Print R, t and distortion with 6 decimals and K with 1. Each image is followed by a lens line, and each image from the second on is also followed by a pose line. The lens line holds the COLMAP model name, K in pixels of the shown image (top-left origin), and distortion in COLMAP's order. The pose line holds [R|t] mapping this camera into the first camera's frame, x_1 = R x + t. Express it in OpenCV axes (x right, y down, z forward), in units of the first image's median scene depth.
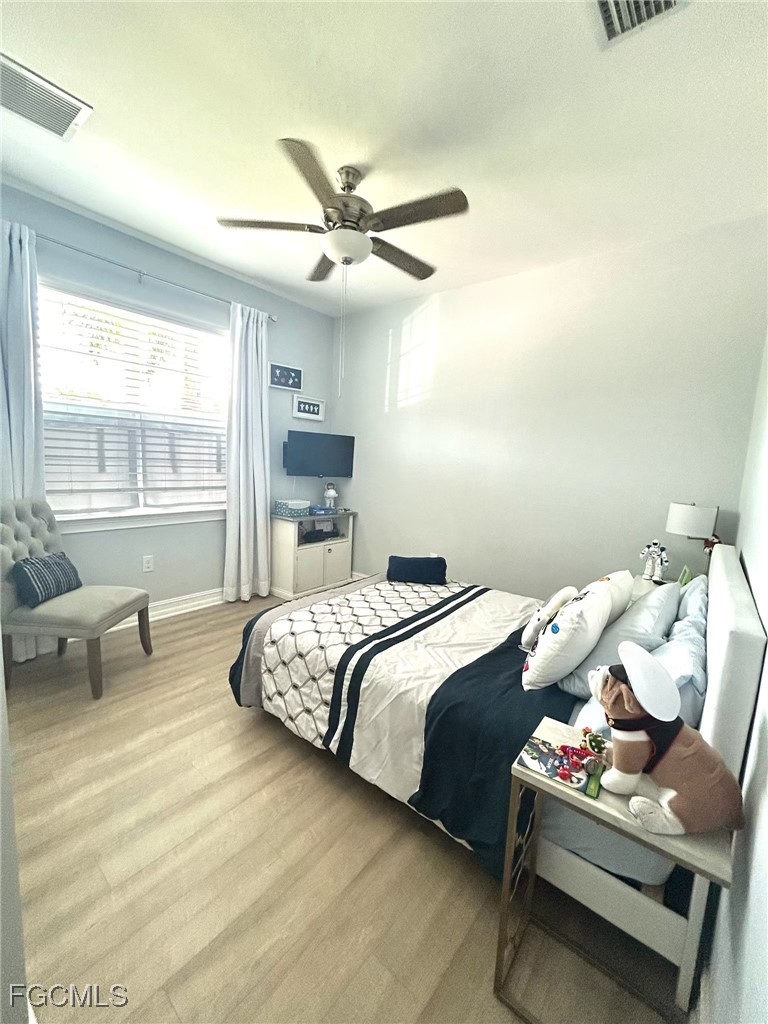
lens RADIAL K [[418.9, 0, 384.0], [0, 418.9, 512.0], [0, 0, 1]] dist [0.001798, 0.000161]
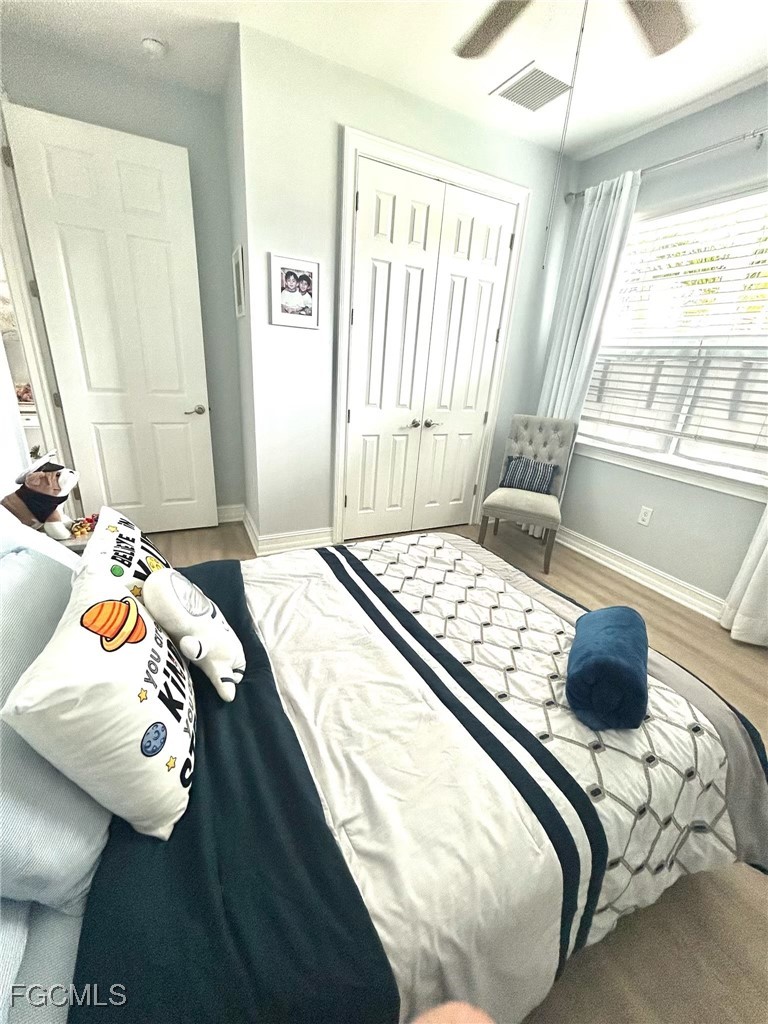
lens RADIAL K [[409.5, 0, 384.0], [0, 409.5, 512.0], [0, 0, 1]] dist [-0.003259, -0.000401]
pose [[-0.413886, 0.244493, -0.876882, 0.450319], [-0.199833, 0.915362, 0.349542, -0.081974], [0.888125, 0.319901, -0.329998, 0.830081]]
